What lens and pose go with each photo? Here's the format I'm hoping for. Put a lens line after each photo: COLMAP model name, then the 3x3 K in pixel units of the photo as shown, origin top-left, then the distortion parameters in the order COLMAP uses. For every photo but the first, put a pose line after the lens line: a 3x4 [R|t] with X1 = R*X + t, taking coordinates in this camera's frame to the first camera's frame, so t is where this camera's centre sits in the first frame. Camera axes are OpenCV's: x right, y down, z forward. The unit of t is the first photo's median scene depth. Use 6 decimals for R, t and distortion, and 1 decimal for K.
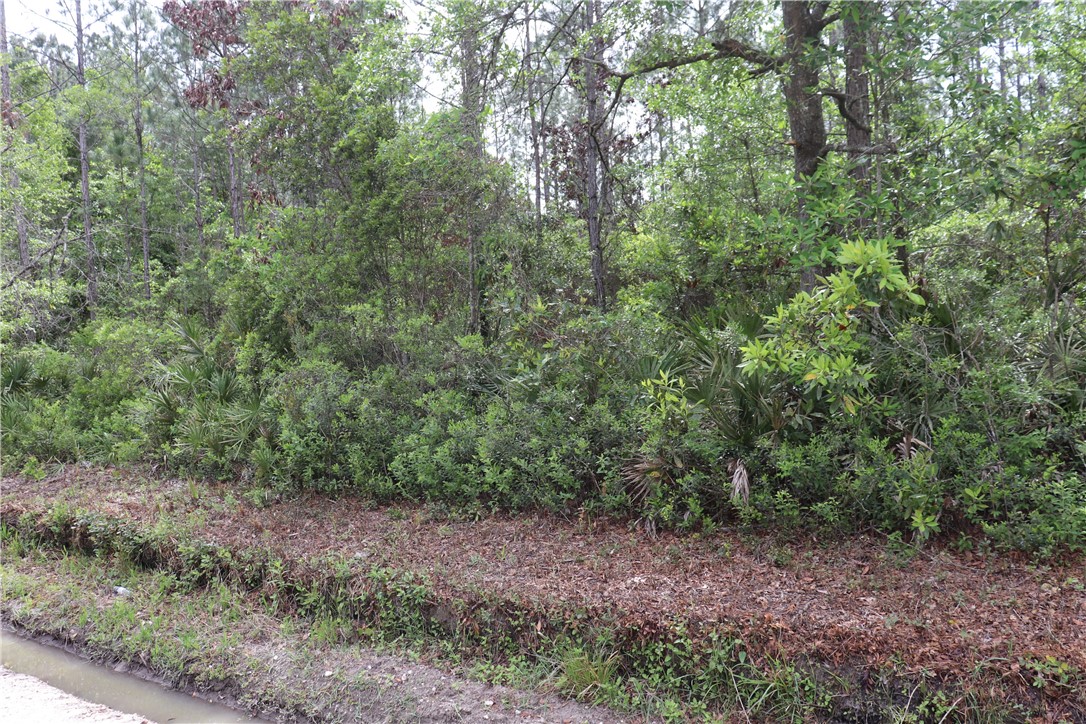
lens RADIAL K [[899.0, 0, 541.9], [0, 899.0, 370.2], [0, 0, 1]] dist [-0.175358, 0.164020]
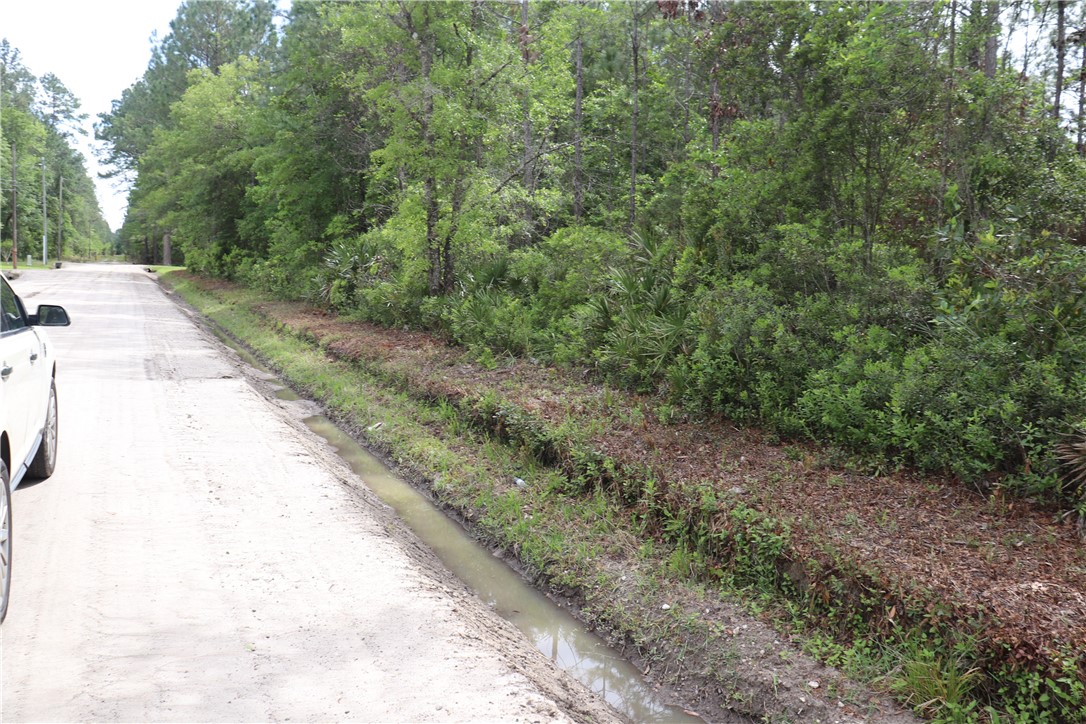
lens RADIAL K [[899.0, 0, 541.9], [0, 899.0, 370.2], [0, 0, 1]] dist [-0.175358, 0.164020]
pose [[0.850198, 0.130923, -0.509925, 0.081242], [-0.088303, 0.990326, 0.107038, 0.001585], [0.519005, -0.045975, 0.853534, 0.102983]]
